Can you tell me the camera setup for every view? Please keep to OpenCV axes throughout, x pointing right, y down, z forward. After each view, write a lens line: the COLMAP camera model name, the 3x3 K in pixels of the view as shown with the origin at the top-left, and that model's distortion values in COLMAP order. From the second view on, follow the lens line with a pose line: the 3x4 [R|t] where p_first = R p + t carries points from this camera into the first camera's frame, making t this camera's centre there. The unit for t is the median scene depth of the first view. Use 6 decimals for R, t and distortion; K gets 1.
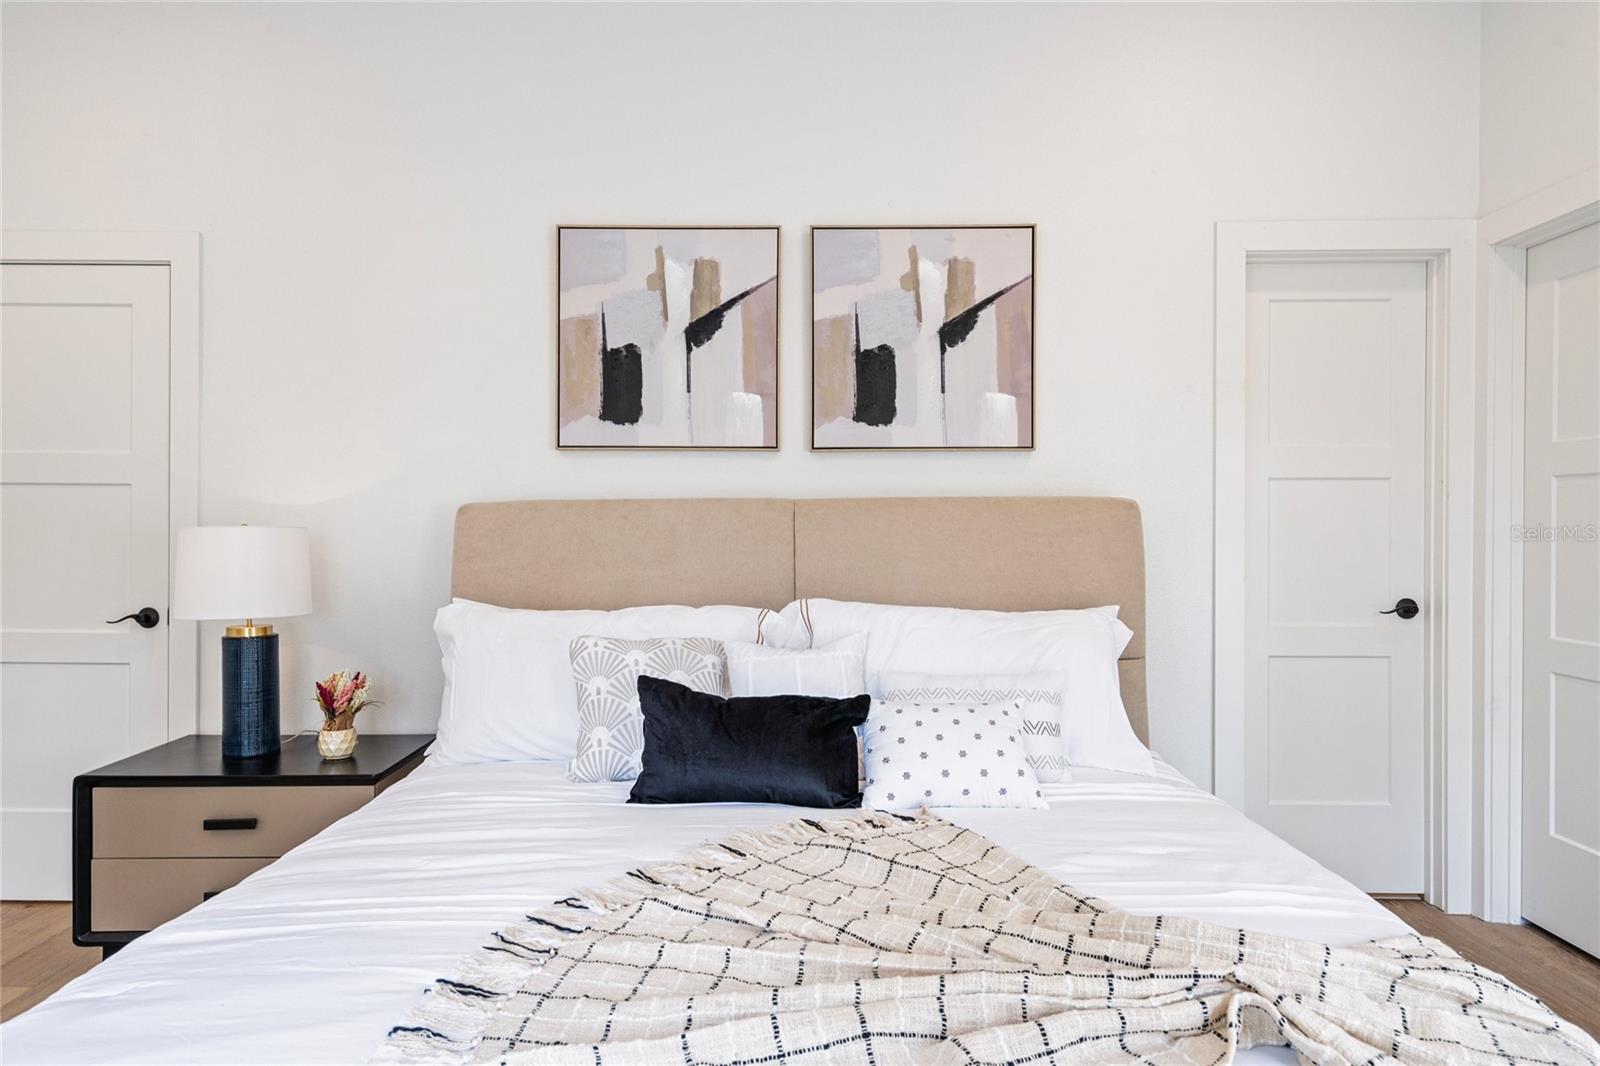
lens RADIAL K [[1023.5, 0, 783.9], [0, 1023.5, 524.2], [0, 0, 1]] dist [0.010713, 0.002198]
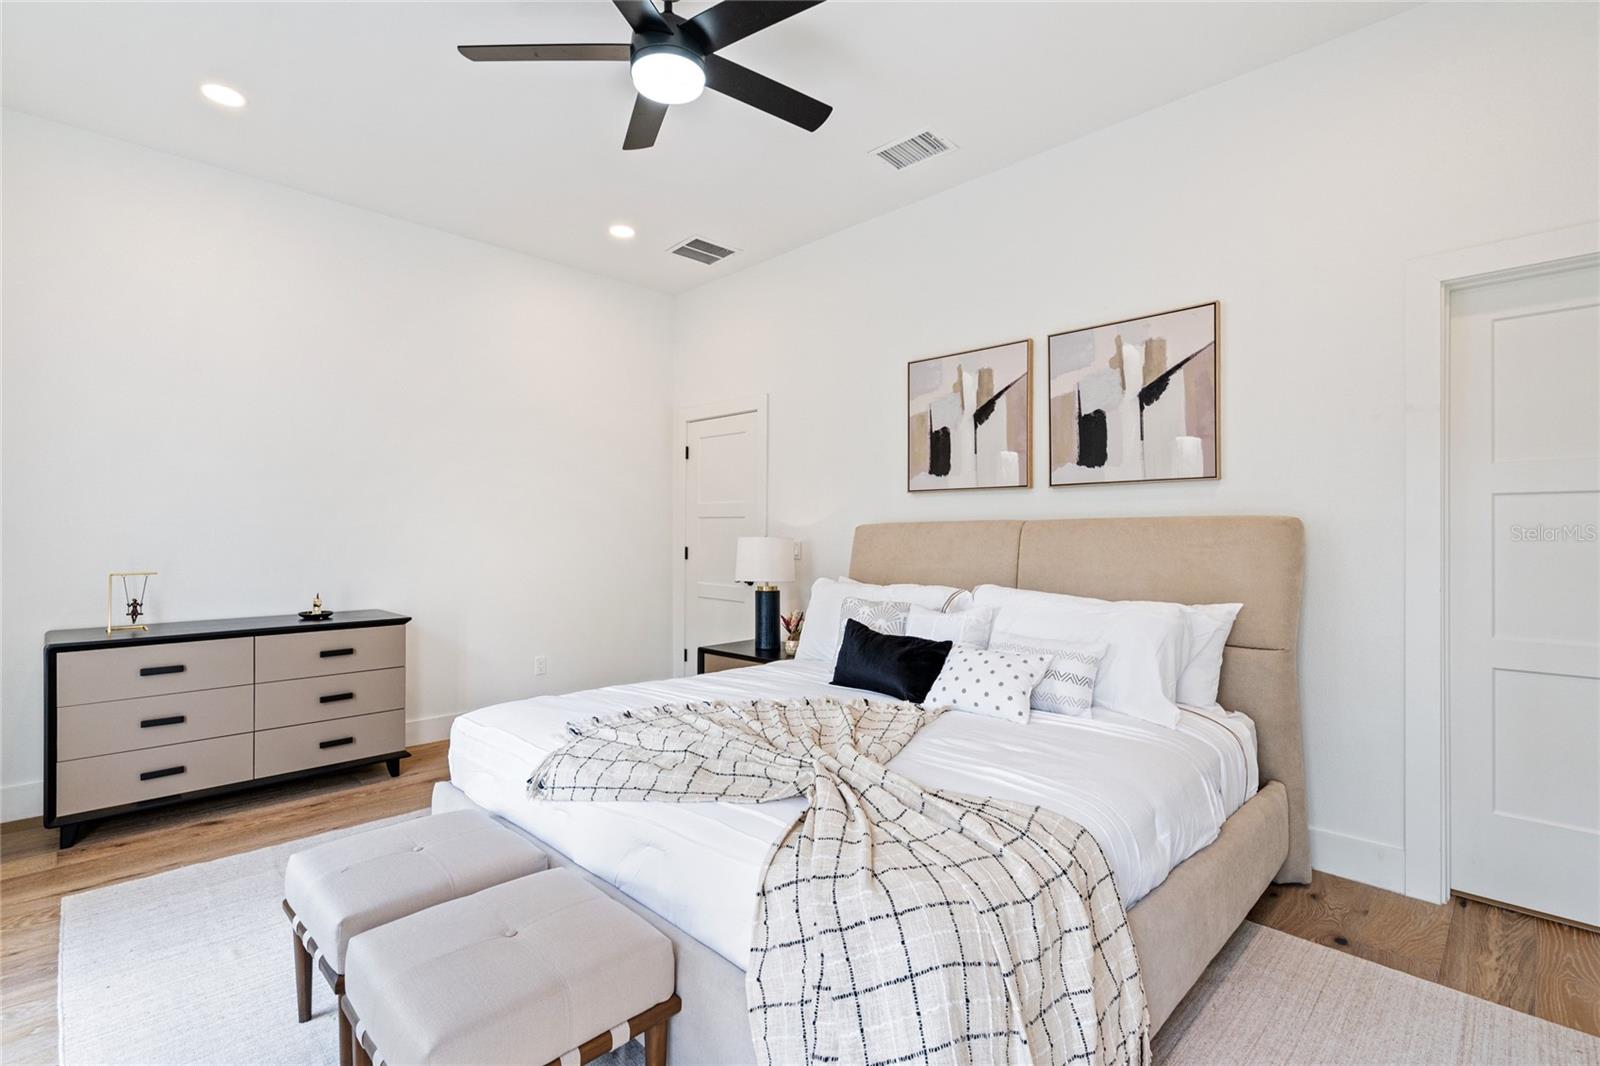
lens RADIAL K [[726.1, 0, 772.8], [0, 726.1, 523.8], [0, 0, 1]] dist [-0.005731, 0.001241]
pose [[0.708703, -0.008638, -0.705454, 0.482585], [-0.006994, 0.999790, -0.019268, 0.003560], [0.705473, 0.018589, 0.708493, -0.014973]]
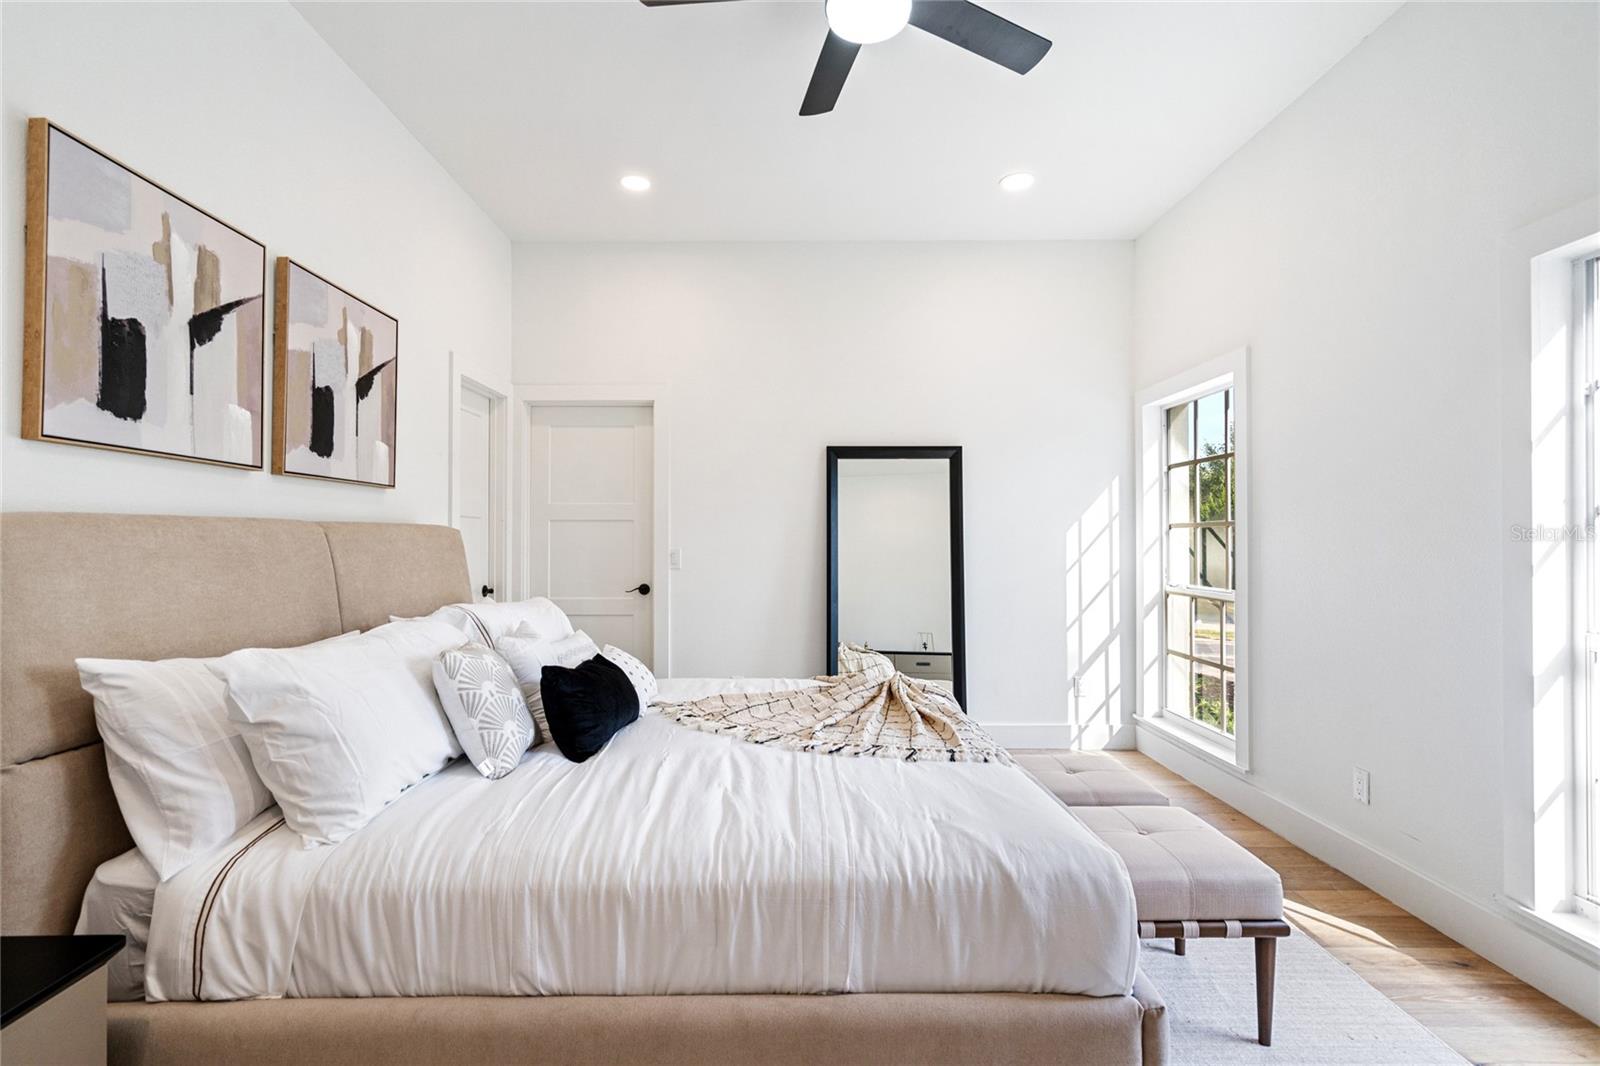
lens RADIAL K [[790.7, 0, 800.5], [0, 790.7, 530.1], [0, 0, 1]] dist [-0.000958, 0.002992]
pose [[-0.048459, 0.014392, 0.998721, -0.799053], [0.004153, 0.999890, -0.014207, -0.001797], [-0.998817, 0.003459, -0.048513, 0.524040]]
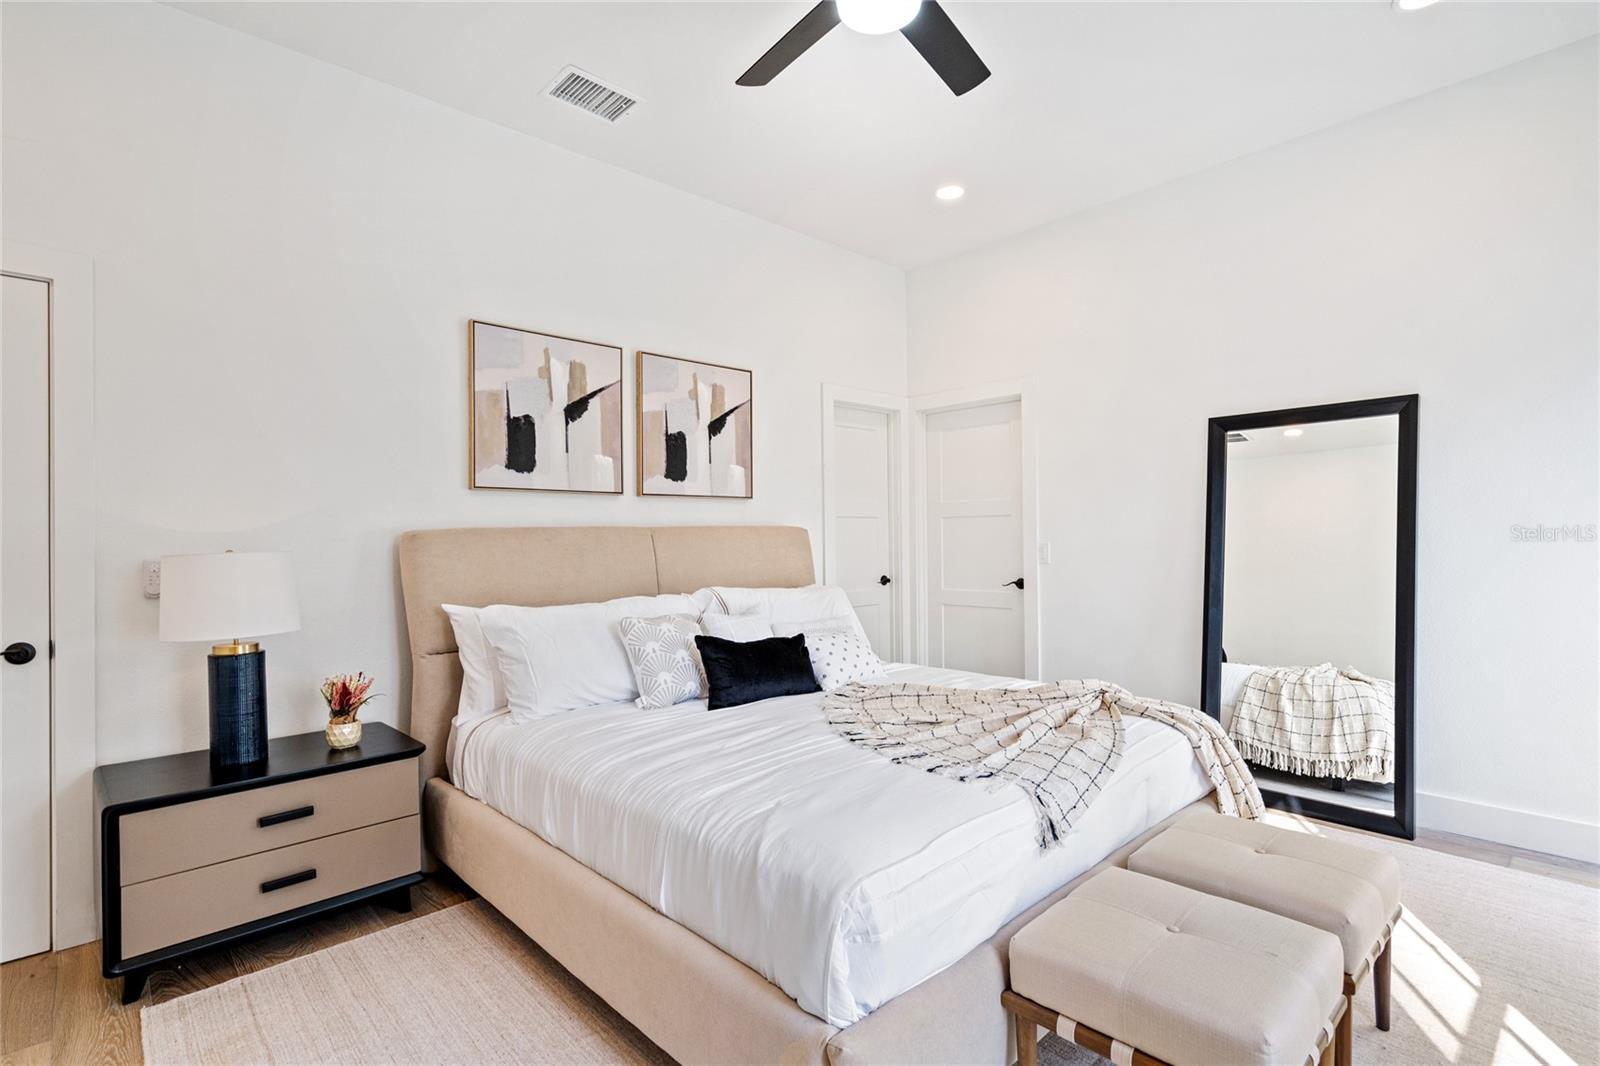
lens RADIAL K [[790.7, 0, 776.0], [0, 790.7, 532.4], [0, 0, 1]] dist [-0.000958, 0.002992]
pose [[0.720786, -0.003978, 0.693147, -0.659529], [0.015943, 0.999814, -0.010840, -0.000370], [-0.692975, 0.018864, 0.720715, 0.001411]]
